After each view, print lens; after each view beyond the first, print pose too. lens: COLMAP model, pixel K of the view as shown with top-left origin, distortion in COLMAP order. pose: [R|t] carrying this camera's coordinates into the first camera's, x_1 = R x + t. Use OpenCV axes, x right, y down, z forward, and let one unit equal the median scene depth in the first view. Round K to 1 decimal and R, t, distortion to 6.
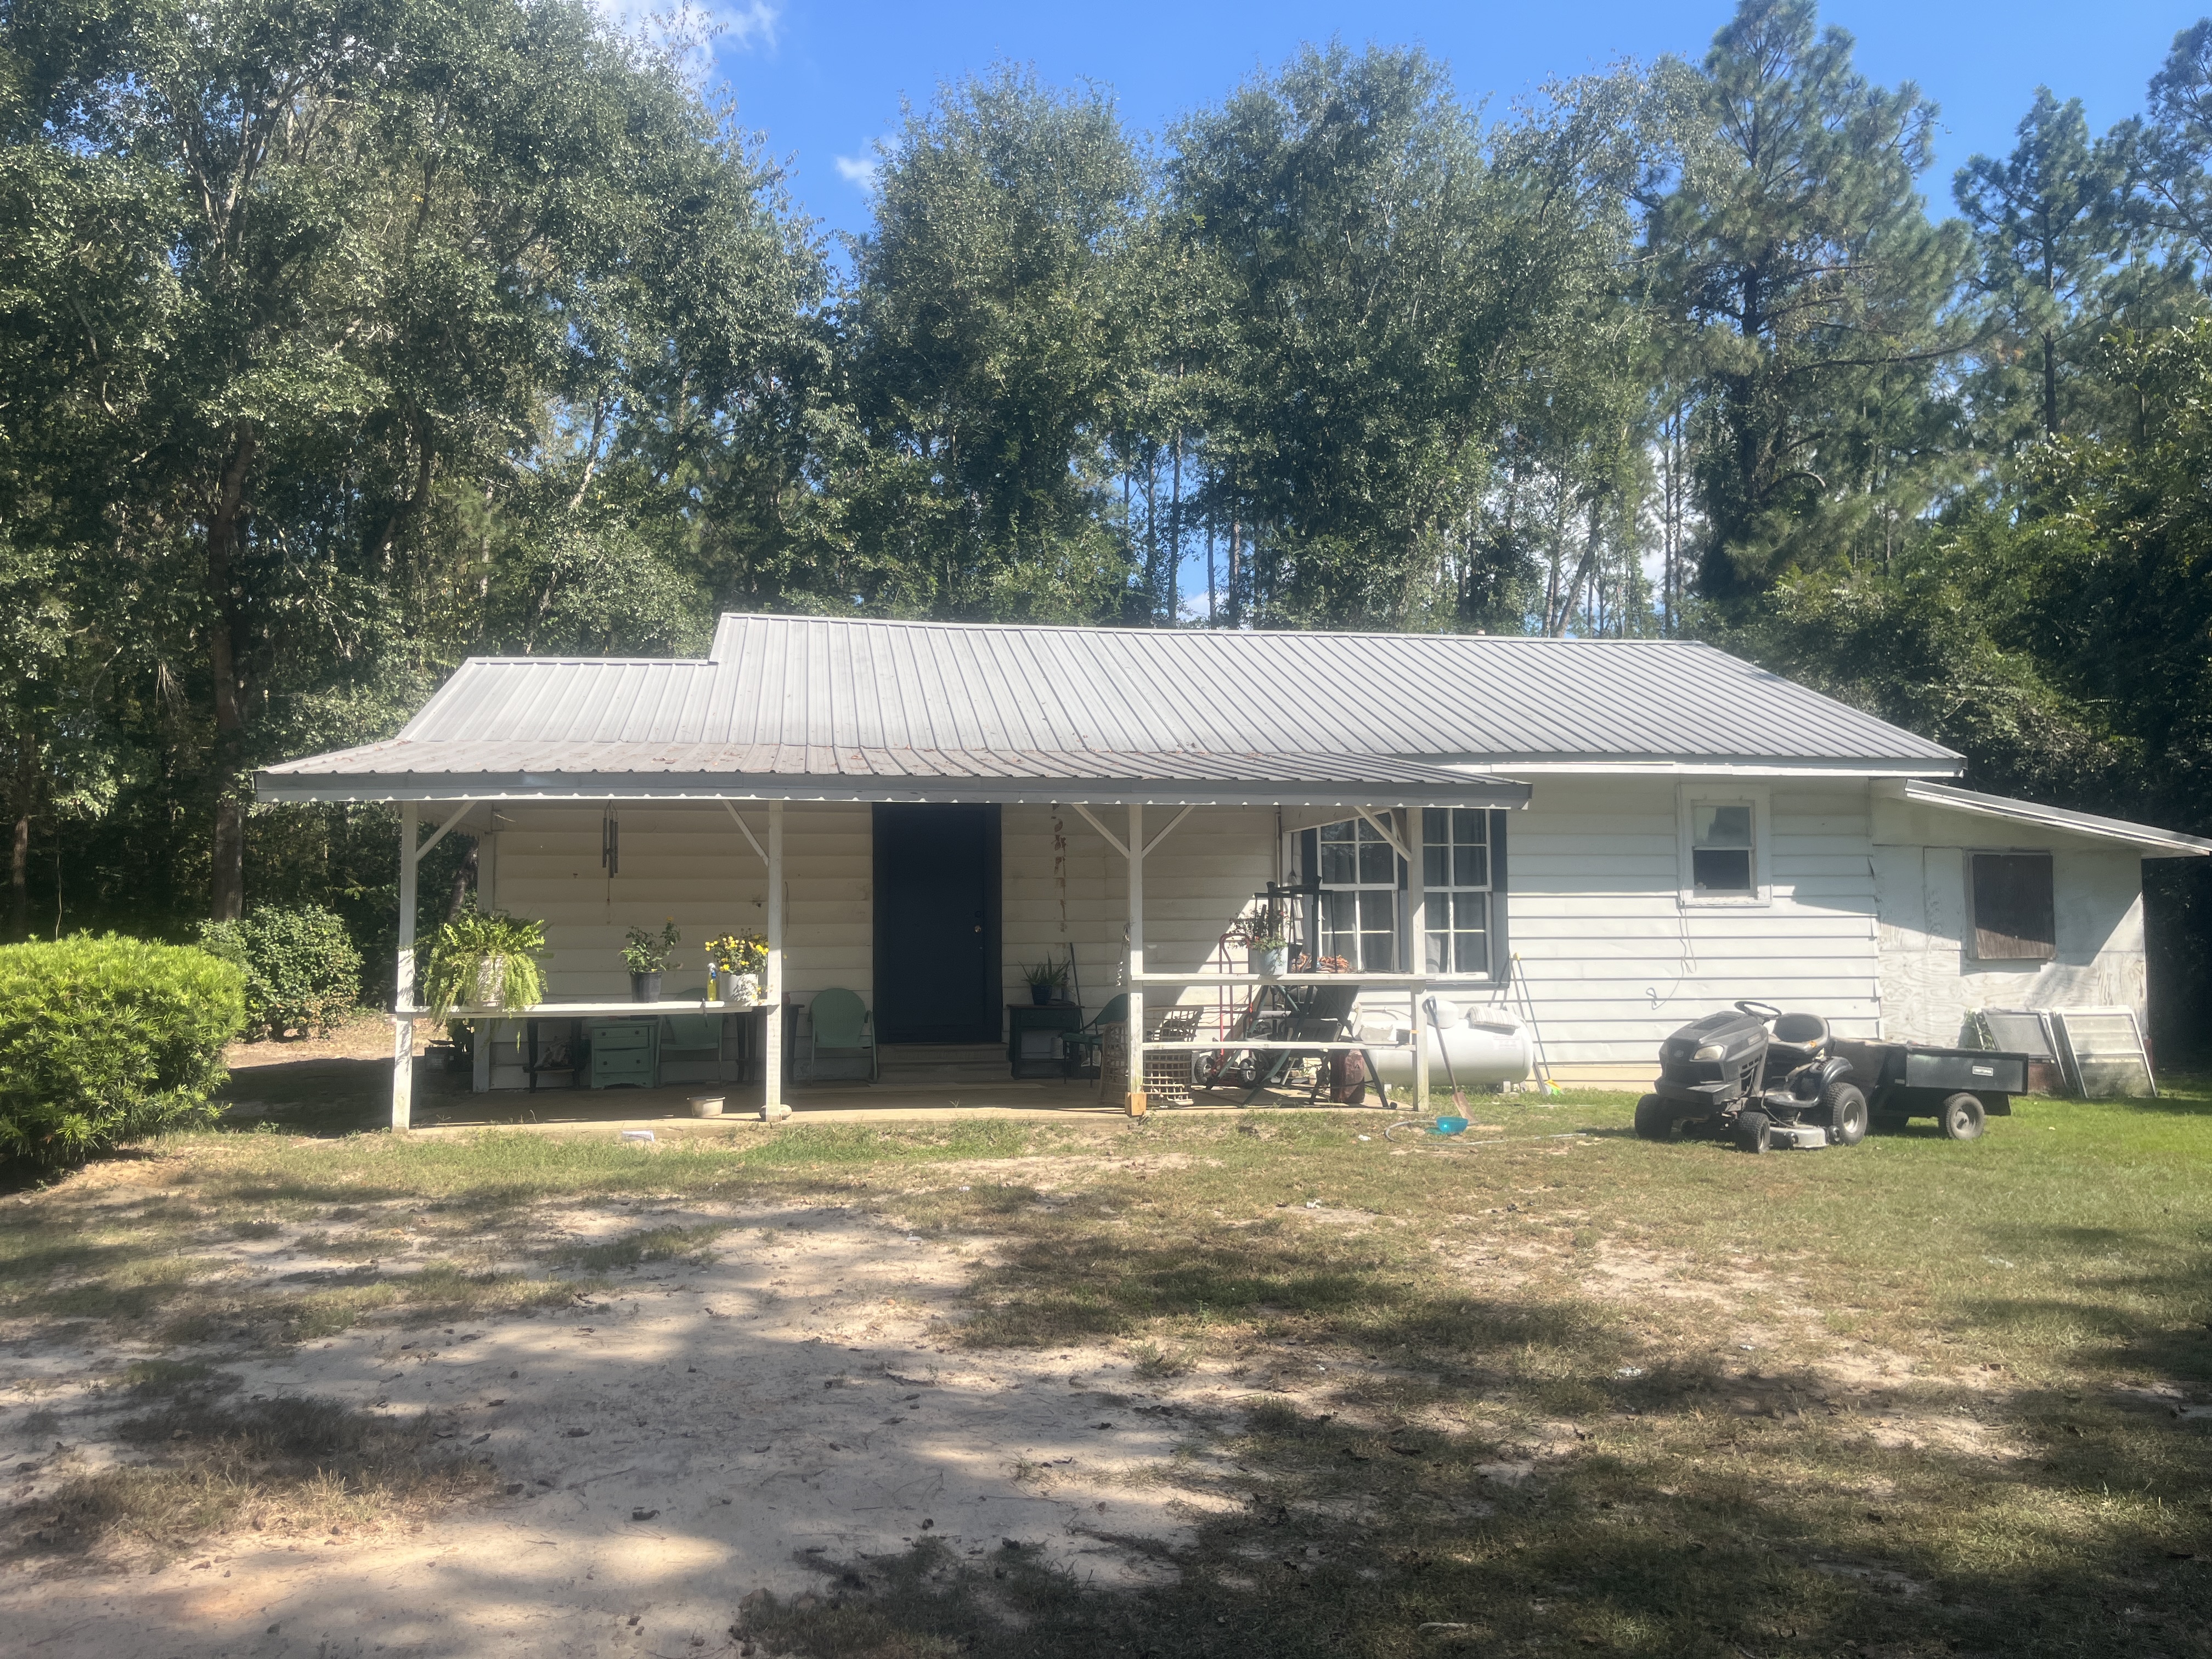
lens RADIAL K [[1663.6, 0, 1105.8], [0, 1663.6, 821.7], [0, 0, 1]] dist [0.060785, -0.073356]
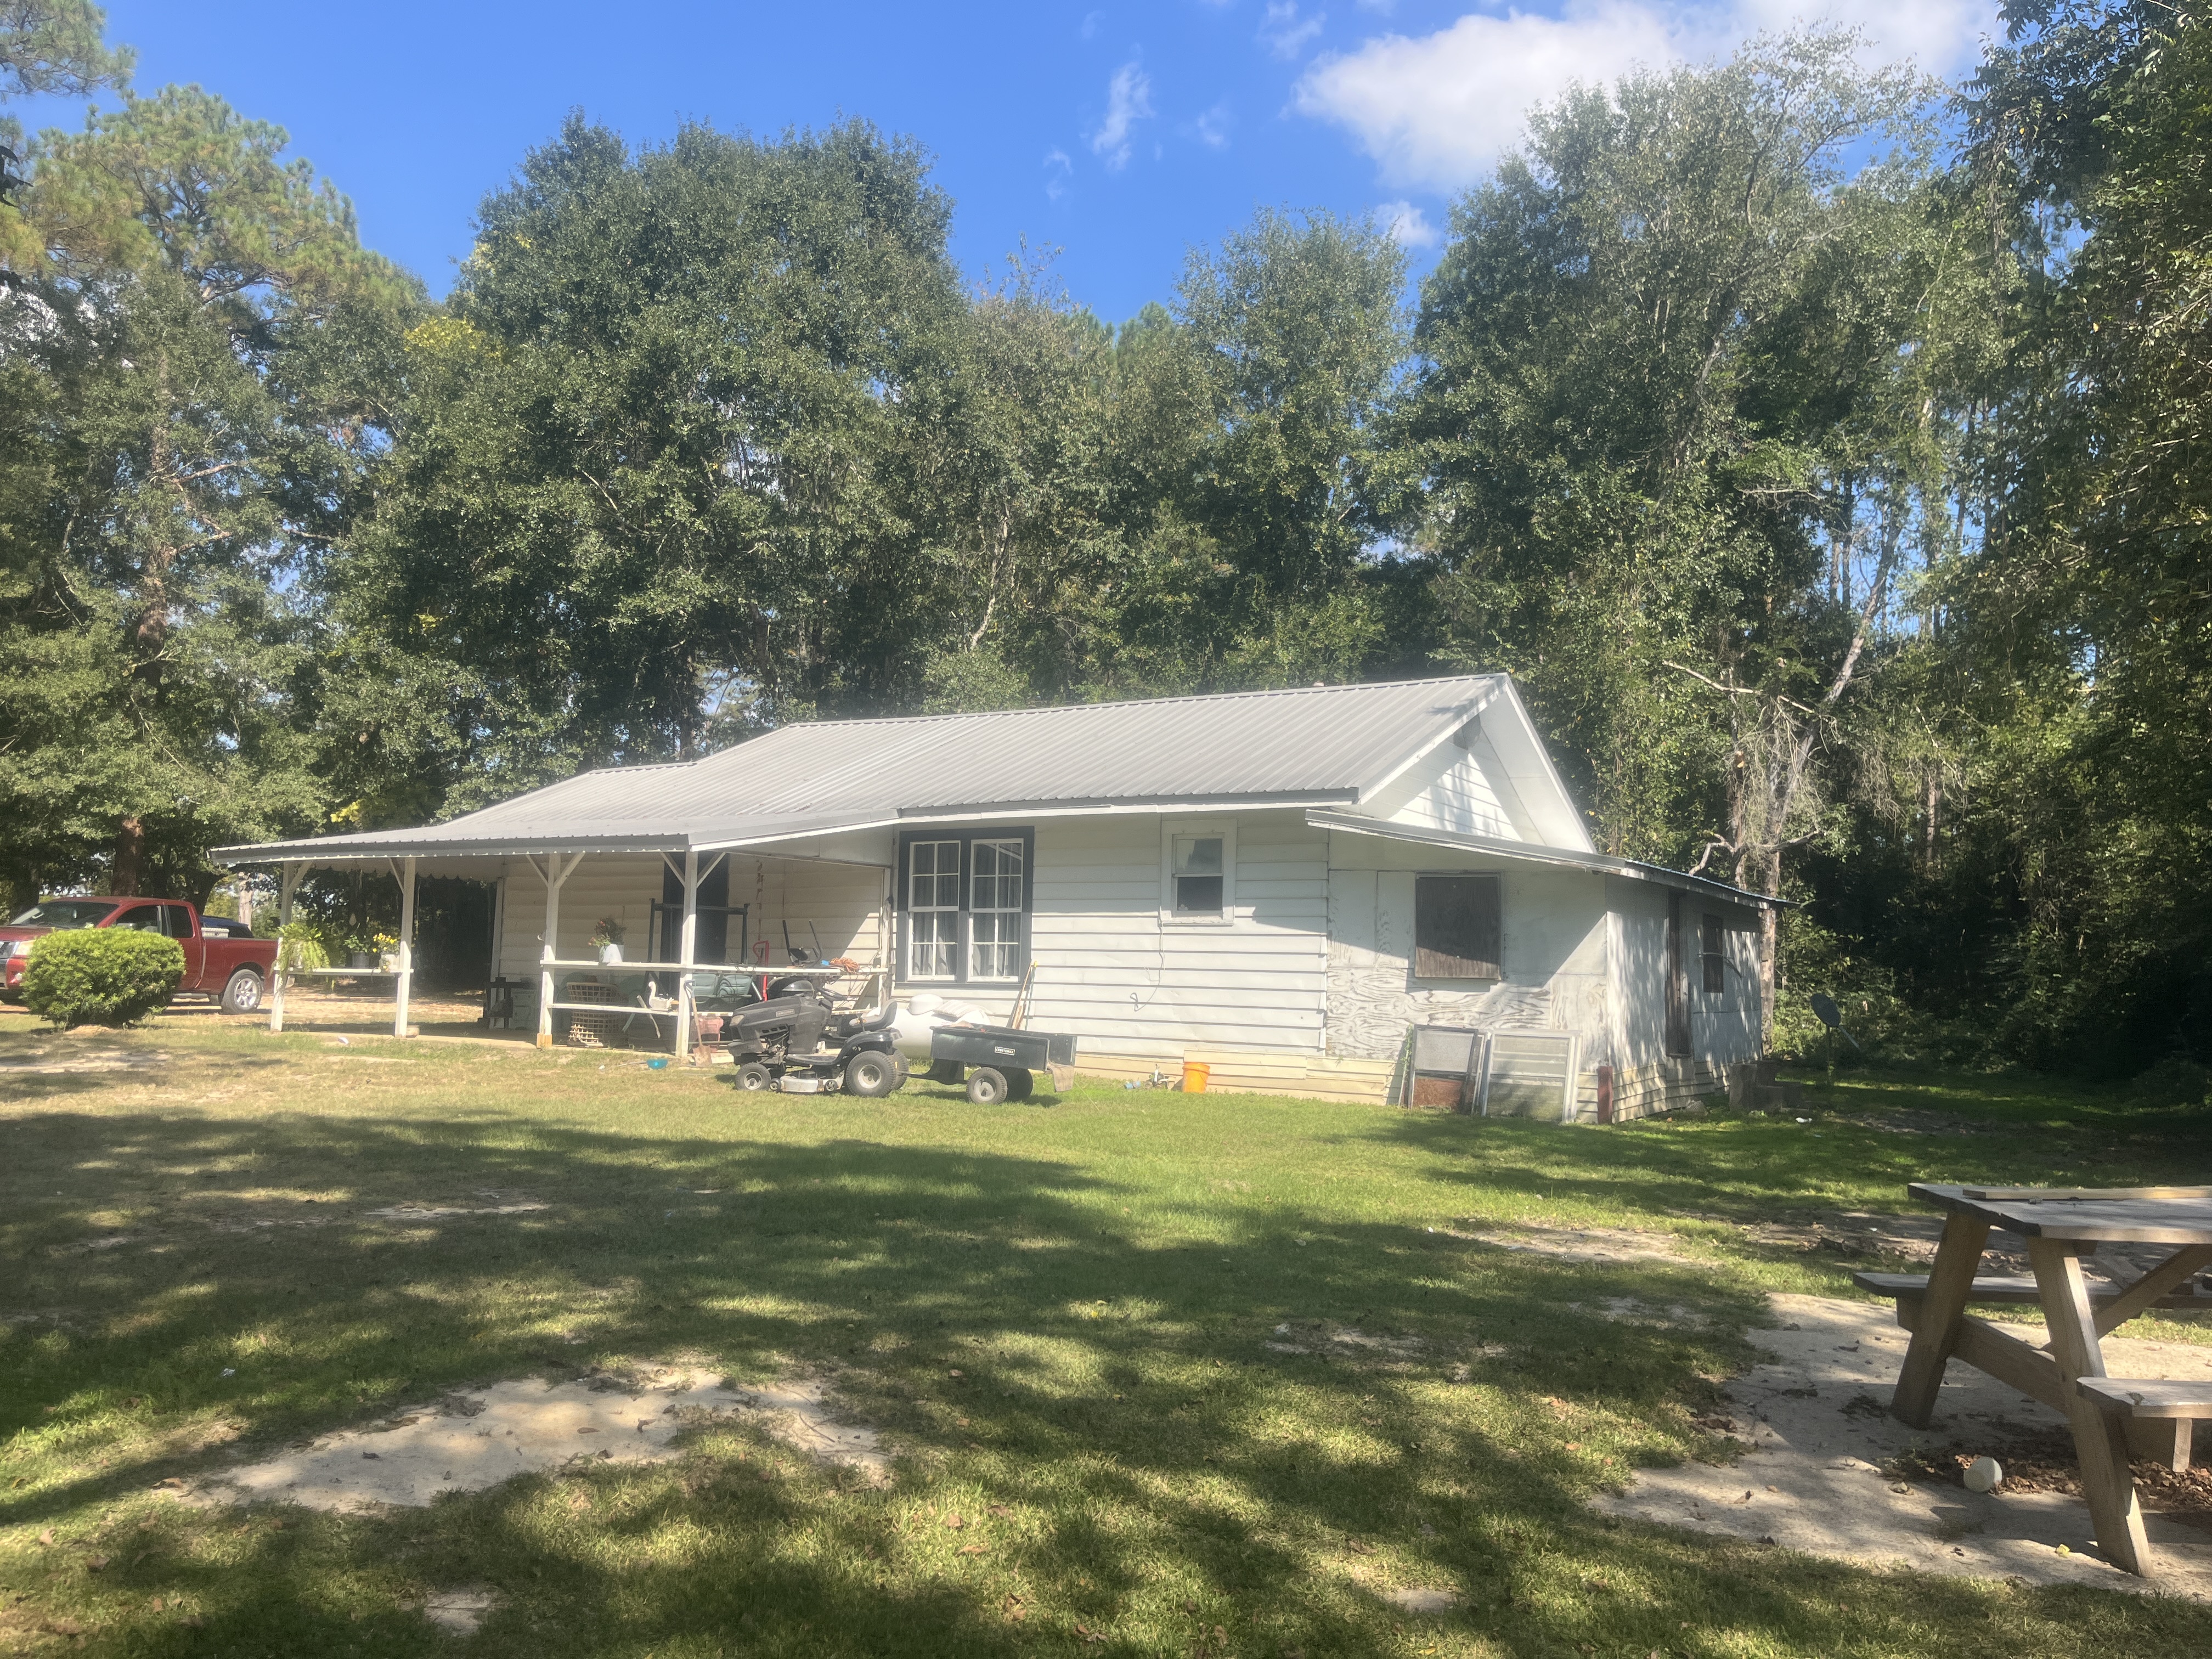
lens RADIAL K [[1663.6, 0, 1118.3], [0, 1663.6, 831.7], [0, 0, 1]] dist [0.060785, -0.073356]
pose [[0.758430, -0.033462, -0.650895, 1.082116], [0.020467, 0.999411, -0.027531, 0.016945], [0.651433, 0.007558, 0.758668, 0.096431]]
